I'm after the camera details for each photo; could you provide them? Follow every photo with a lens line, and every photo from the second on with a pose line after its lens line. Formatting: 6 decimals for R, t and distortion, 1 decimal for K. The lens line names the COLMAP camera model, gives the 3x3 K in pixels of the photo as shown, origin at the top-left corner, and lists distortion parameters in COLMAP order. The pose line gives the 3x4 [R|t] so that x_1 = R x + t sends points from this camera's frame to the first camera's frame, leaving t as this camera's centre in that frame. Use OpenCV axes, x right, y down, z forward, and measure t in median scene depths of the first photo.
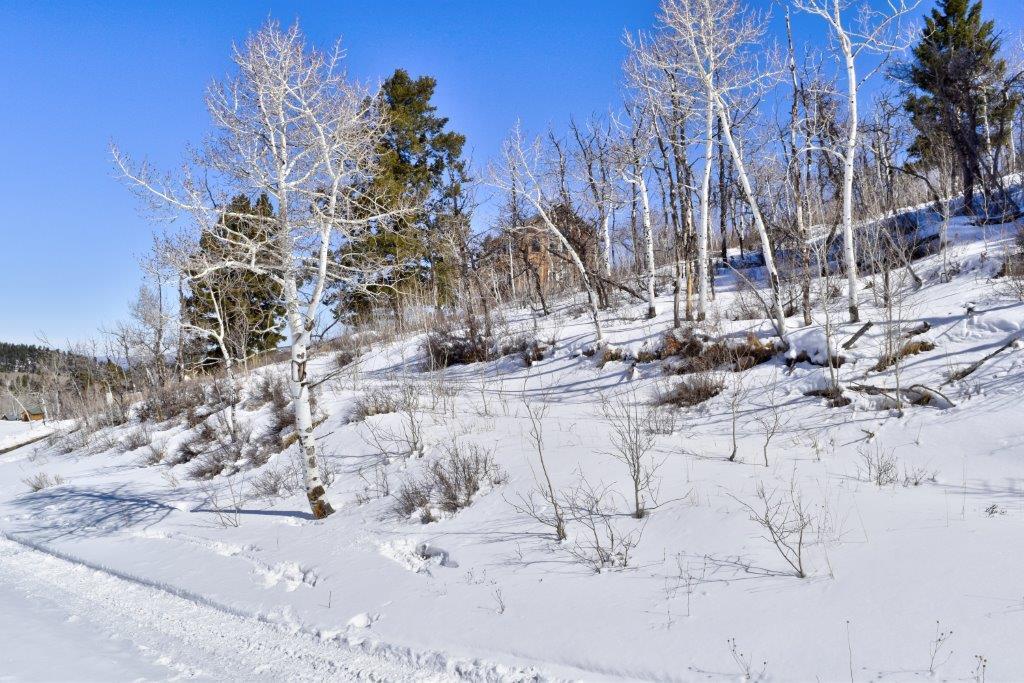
lens RADIAL K [[807.9, 0, 514.3], [0, 807.9, 343.2], [0, 0, 1]] dist [-0.093663, 0.011523]
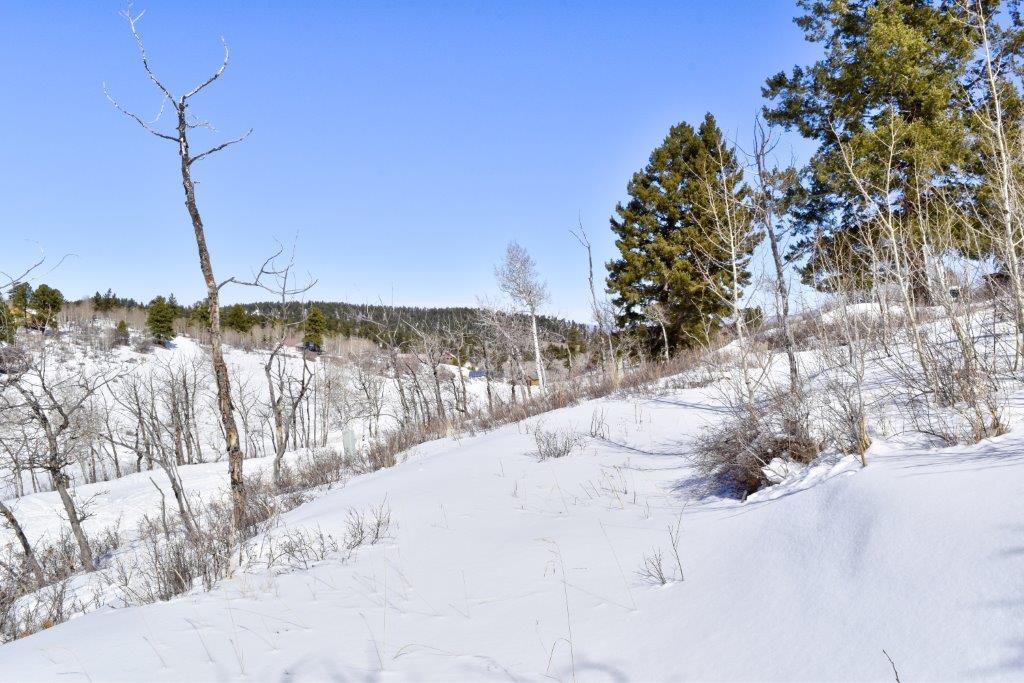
lens RADIAL K [[807.9, 0, 505.1], [0, 807.9, 337.5], [0, 0, 1]] dist [-0.093663, 0.011523]
pose [[0.821616, 0.004546, -0.570024, -0.152708], [0.015325, 0.999431, 0.030059, -0.025475], [0.569836, -0.033433, 0.821078, 0.871199]]
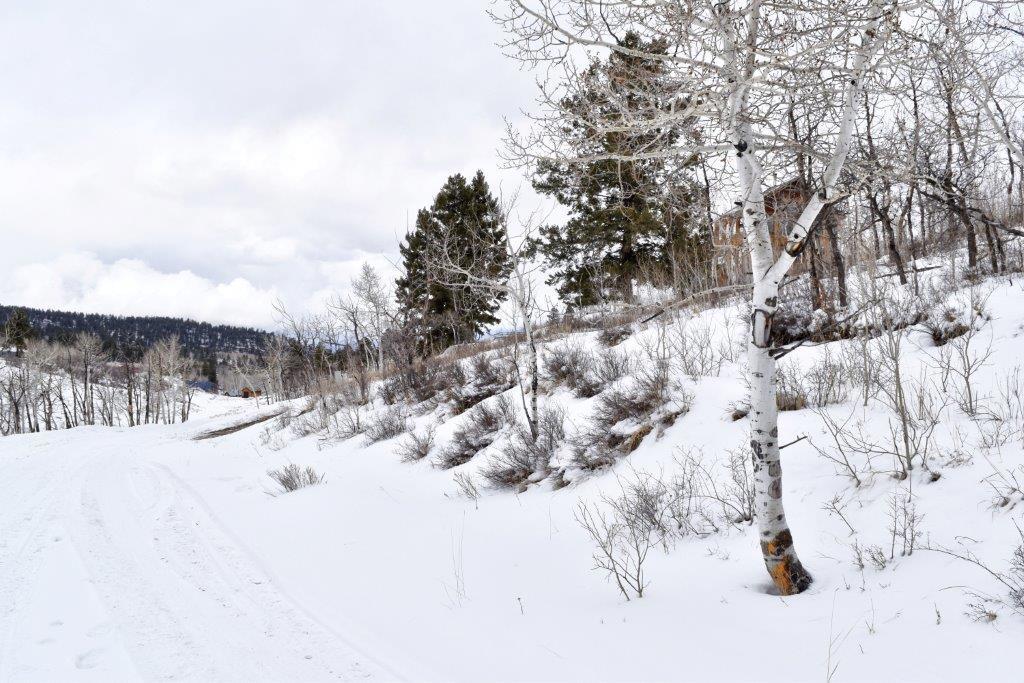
lens RADIAL K [[807.9, 0, 509.1], [0, 807.9, 351.1], [0, 0, 1]] dist [-0.093663, 0.011523]
pose [[0.970679, 0.026415, -0.238926, -0.124312], [-0.021162, 0.999475, 0.024527, 0.017648], [0.239448, -0.018751, 0.970728, 0.172543]]
